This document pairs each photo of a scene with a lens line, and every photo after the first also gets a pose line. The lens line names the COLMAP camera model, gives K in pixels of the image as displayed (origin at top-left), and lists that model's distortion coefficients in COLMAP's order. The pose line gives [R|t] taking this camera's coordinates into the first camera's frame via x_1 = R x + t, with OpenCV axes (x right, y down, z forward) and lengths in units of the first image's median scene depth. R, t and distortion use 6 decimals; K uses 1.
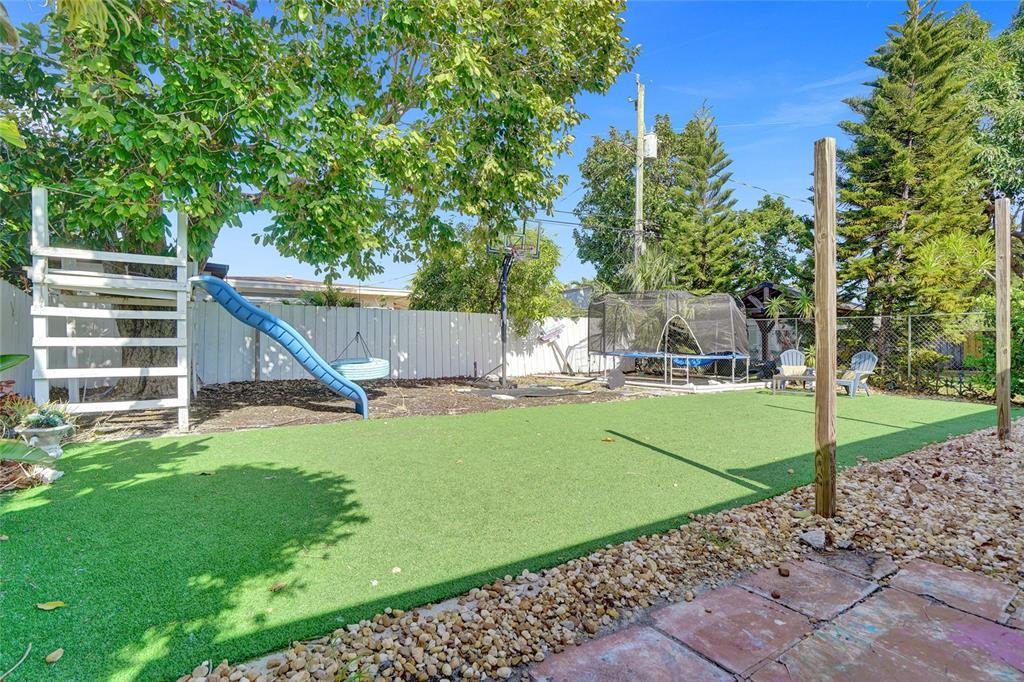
lens RADIAL K [[489.5, 0, 512.1], [0, 489.5, 330.1], [0, 0, 1]] dist [-0.023727, 0.009797]
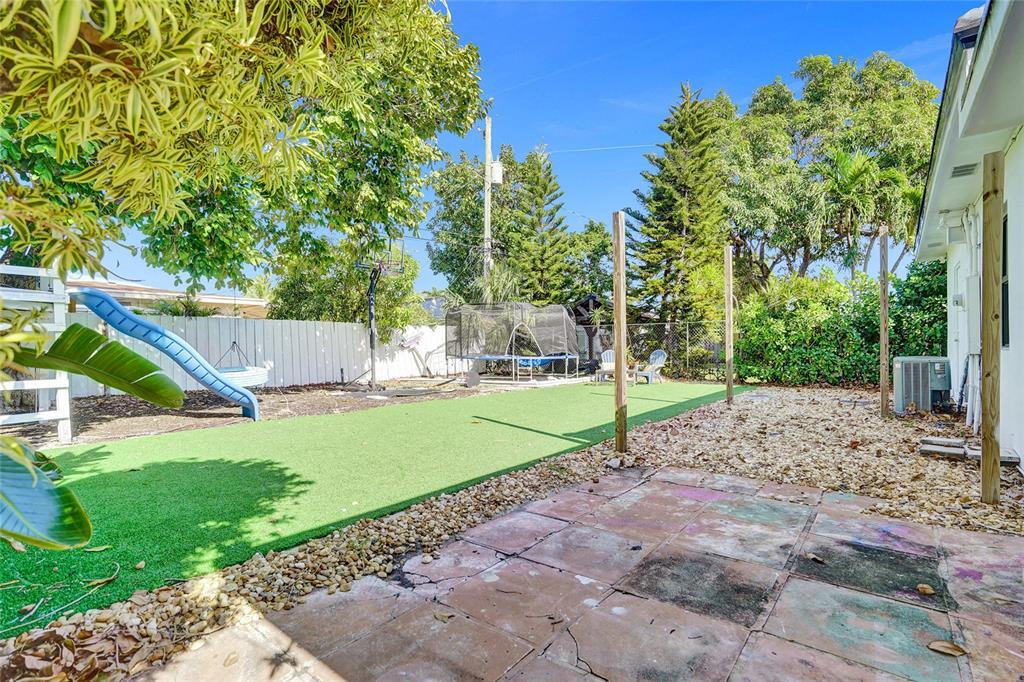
lens RADIAL K [[489.5, 0, 509.0], [0, 489.5, 344.9], [0, 0, 1]] dist [-0.023727, 0.009797]
pose [[0.952316, -0.019229, 0.304507, -0.083499], [0.014364, 0.999731, 0.018209, 0.000223], [-0.304775, -0.012966, 0.952336, -0.186134]]
